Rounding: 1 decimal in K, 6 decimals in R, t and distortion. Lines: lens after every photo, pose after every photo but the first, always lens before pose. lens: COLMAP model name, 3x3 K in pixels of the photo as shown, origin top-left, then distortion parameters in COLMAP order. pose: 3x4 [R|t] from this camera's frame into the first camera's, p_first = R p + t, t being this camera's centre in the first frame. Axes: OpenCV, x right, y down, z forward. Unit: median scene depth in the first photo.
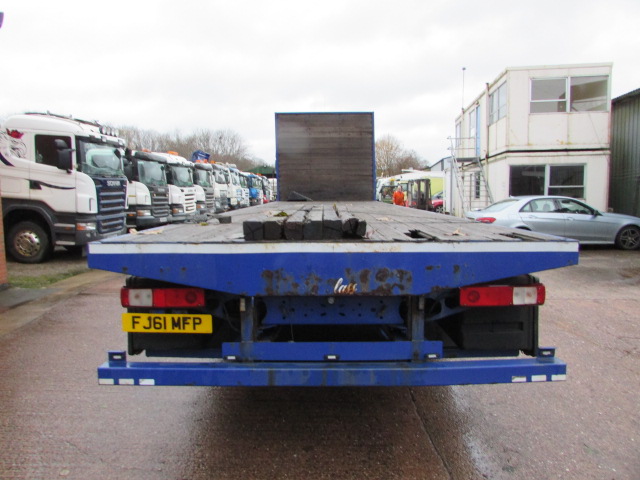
lens RADIAL K [[454.7, 0, 307.5], [0, 454.7, 234.1], [0, 0, 1]] dist [-0.034397, 0.014872]
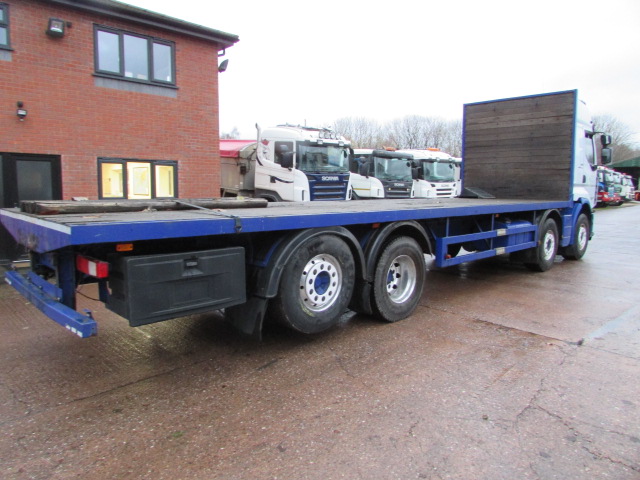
lens RADIAL K [[454.7, 0, 309.2], [0, 454.7, 231.8], [0, 0, 1]] dist [-0.034397, 0.014872]
pose [[0.700004, 0.083116, -0.709285, 0.390978], [-0.078271, 0.996150, 0.039485, -0.014337], [0.709836, 0.027876, 0.703815, 0.114659]]
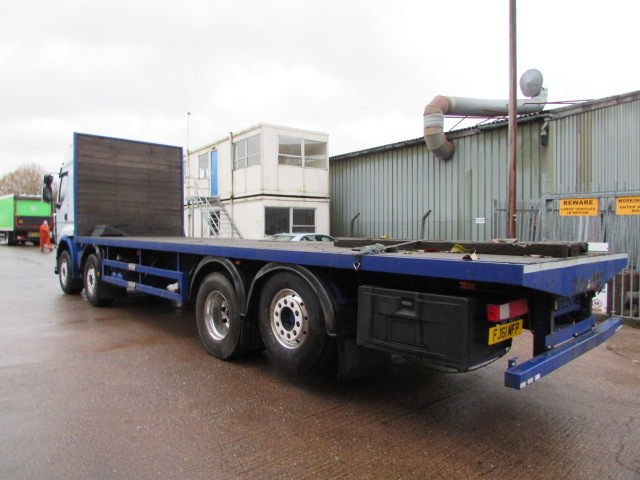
lens RADIAL K [[454.7, 0, 317.2], [0, 454.7, 236.7], [0, 0, 1]] dist [-0.034397, 0.014872]
pose [[0.718151, 0.005497, 0.695865, -0.325312], [0.048300, 0.997163, -0.057724, -0.002366], [-0.694209, 0.075065, 0.715849, 0.098025]]
